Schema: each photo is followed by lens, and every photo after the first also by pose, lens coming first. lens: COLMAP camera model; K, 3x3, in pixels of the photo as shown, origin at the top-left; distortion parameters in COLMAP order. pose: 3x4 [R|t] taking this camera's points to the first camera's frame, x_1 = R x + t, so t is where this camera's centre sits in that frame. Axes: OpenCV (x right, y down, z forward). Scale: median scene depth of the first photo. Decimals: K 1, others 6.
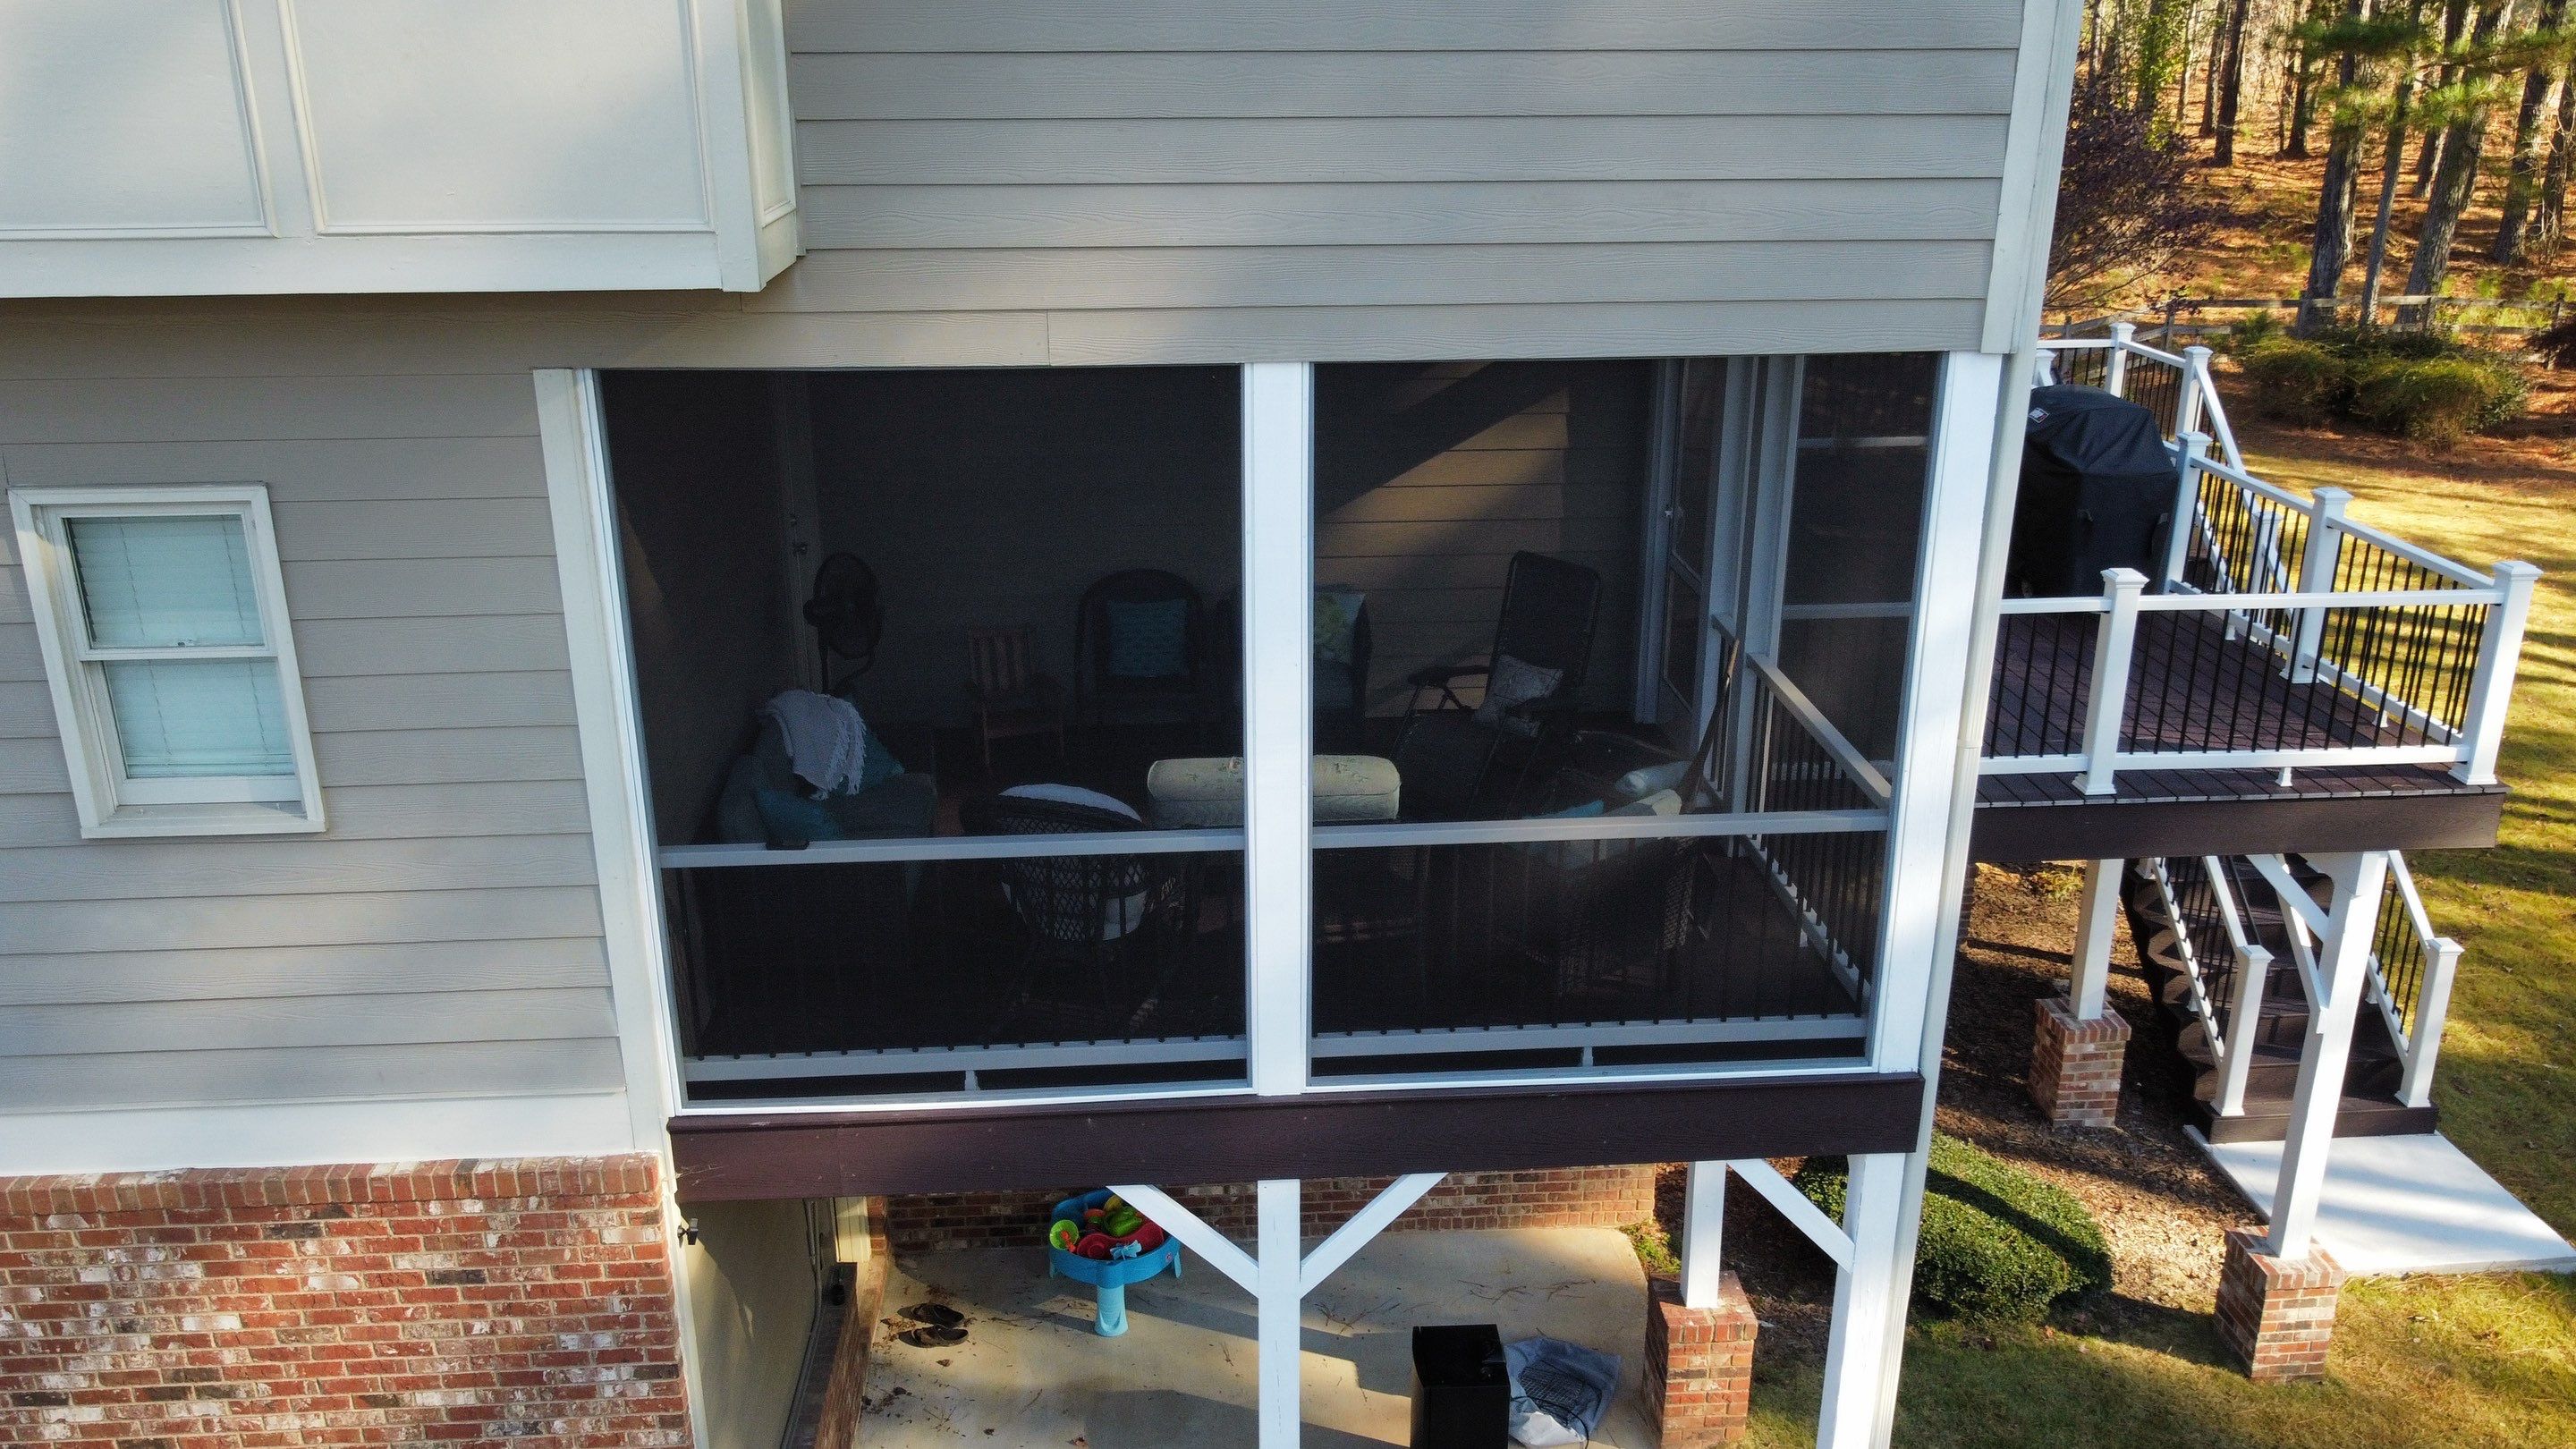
lens RADIAL K [[1968.4, 0, 1293.9], [0, 1968.4, 732.8], [0, 0, 1]] dist [-0.002709, -0.009337]
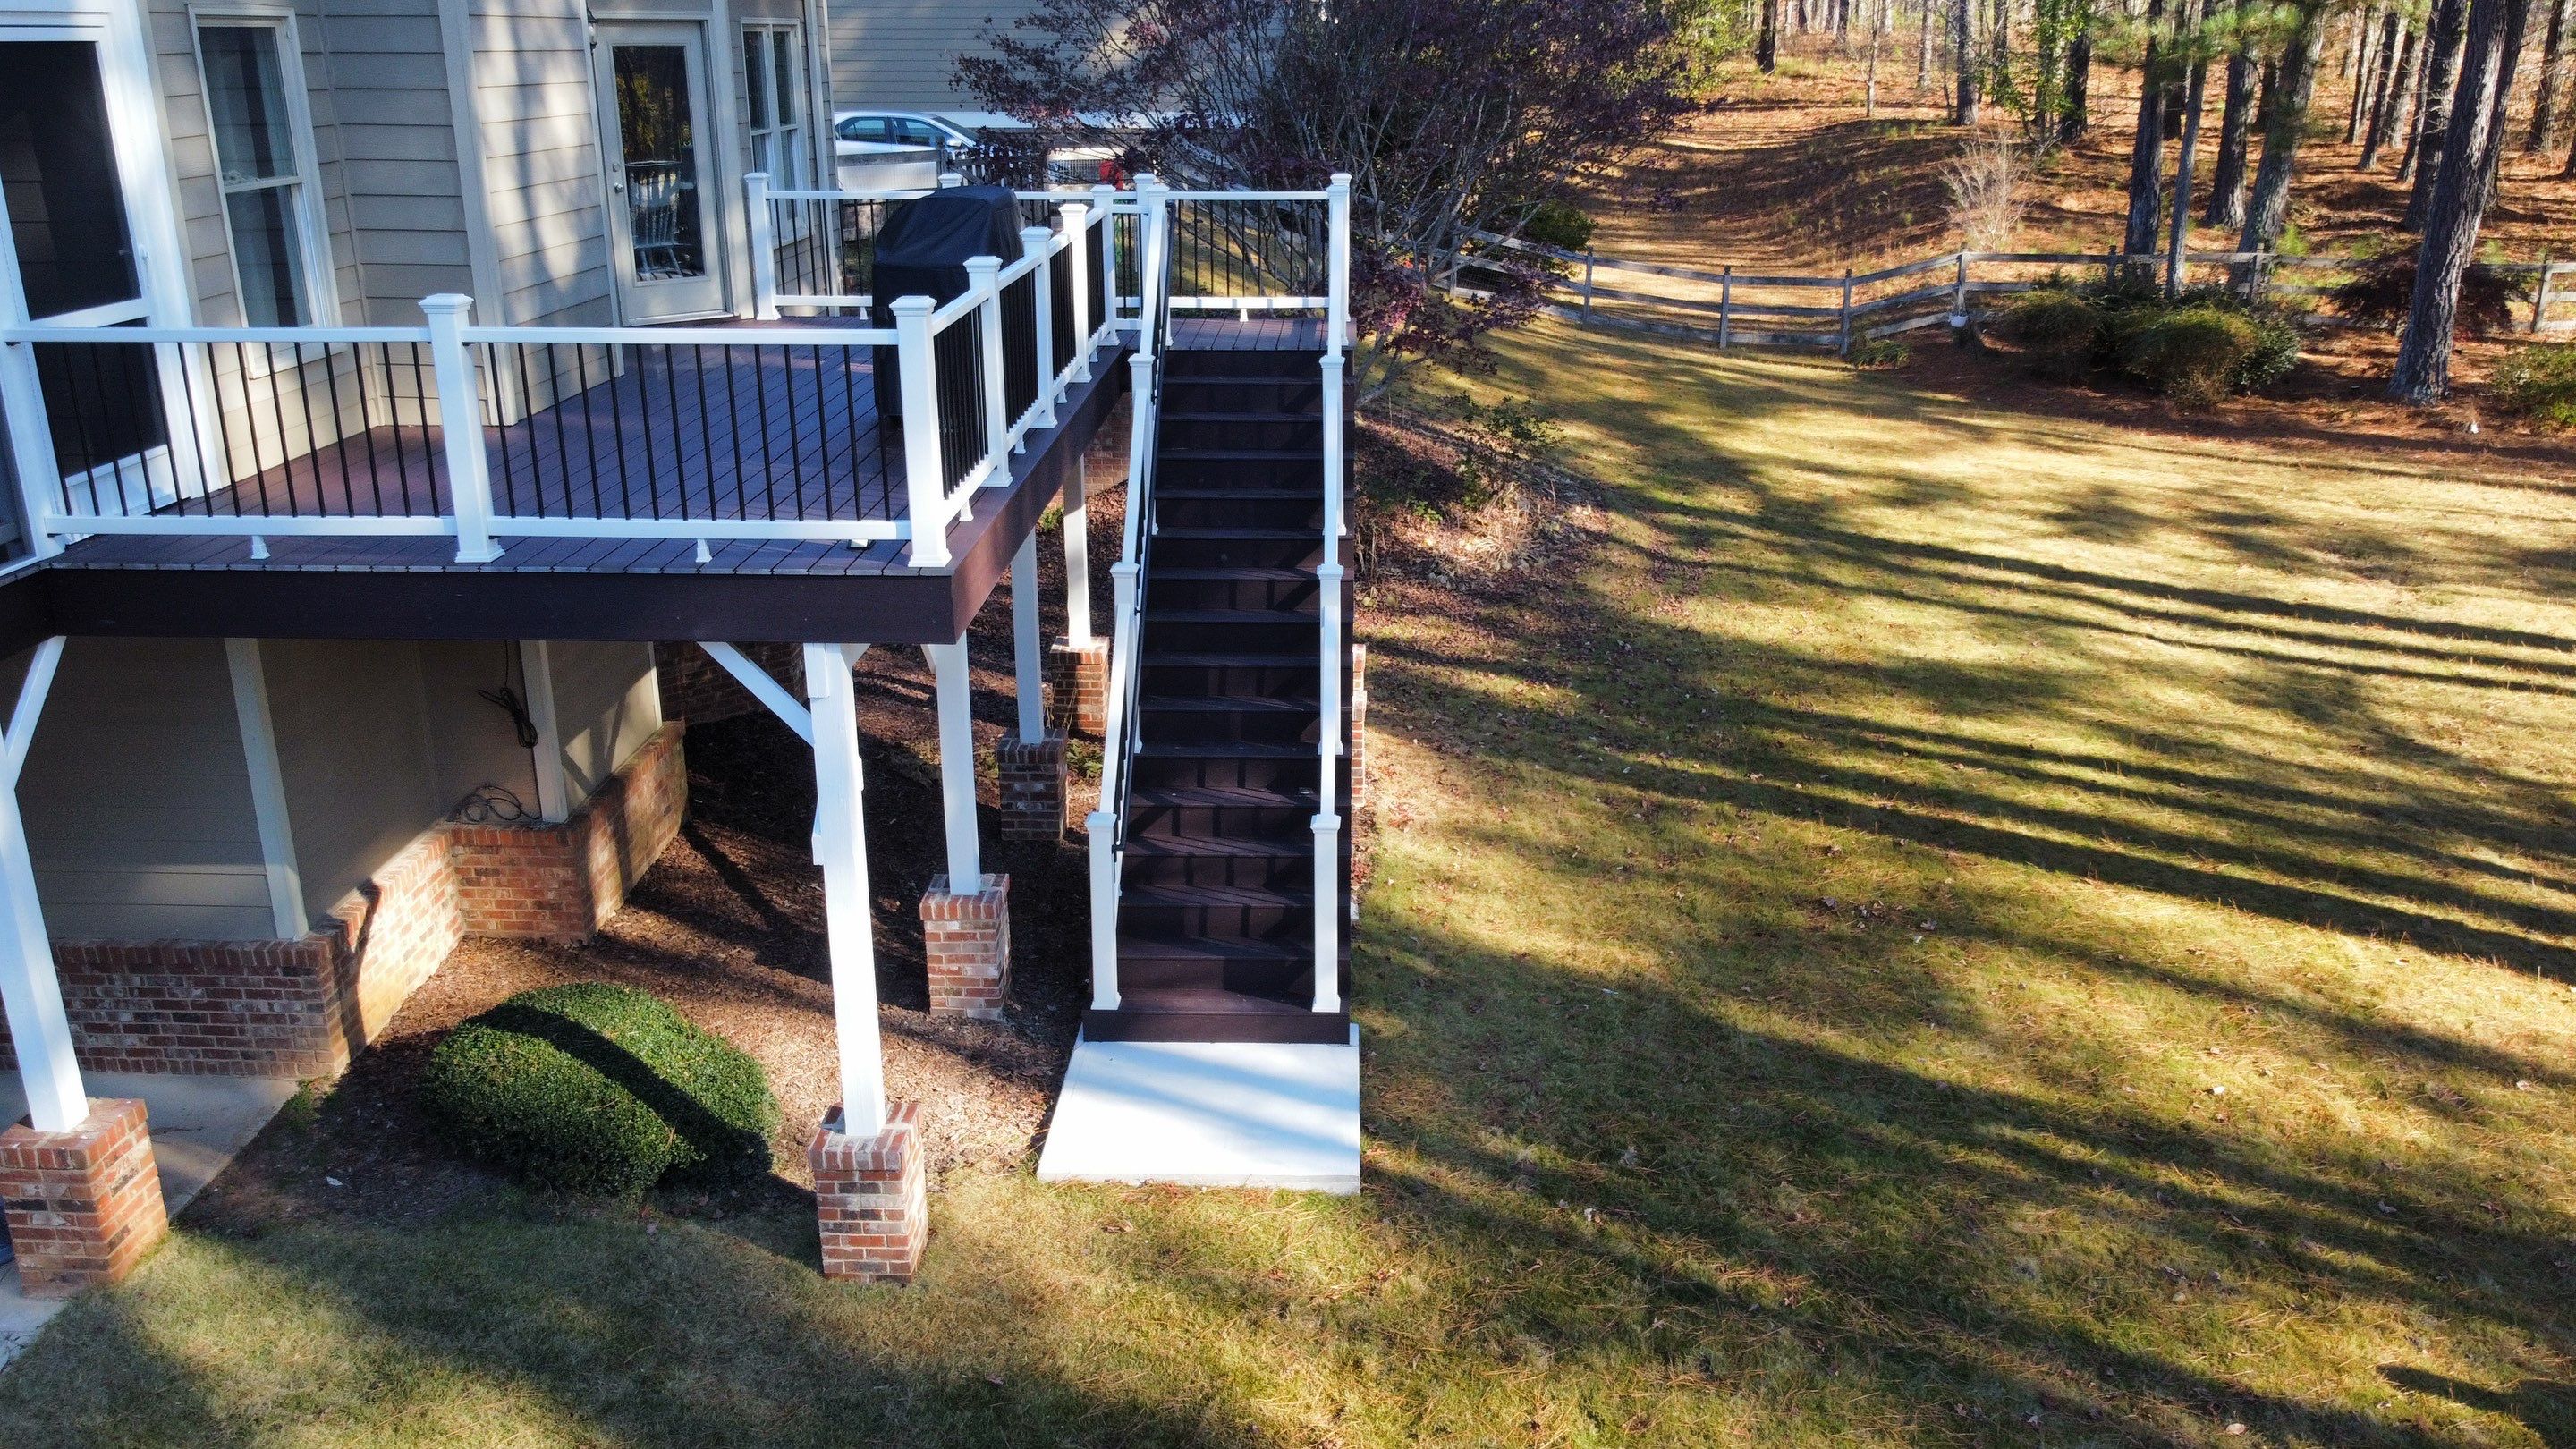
lens RADIAL K [[1968.4, 0, 1290.5], [0, 1968.4, 710.3], [0, 0, 1]] dist [-0.002709, -0.009337]
pose [[0.994269, 0.033172, -0.101633, 0.714968], [-0.035568, 0.999128, -0.021855, 0.085400], [0.100819, 0.025345, 0.994582, 0.142009]]
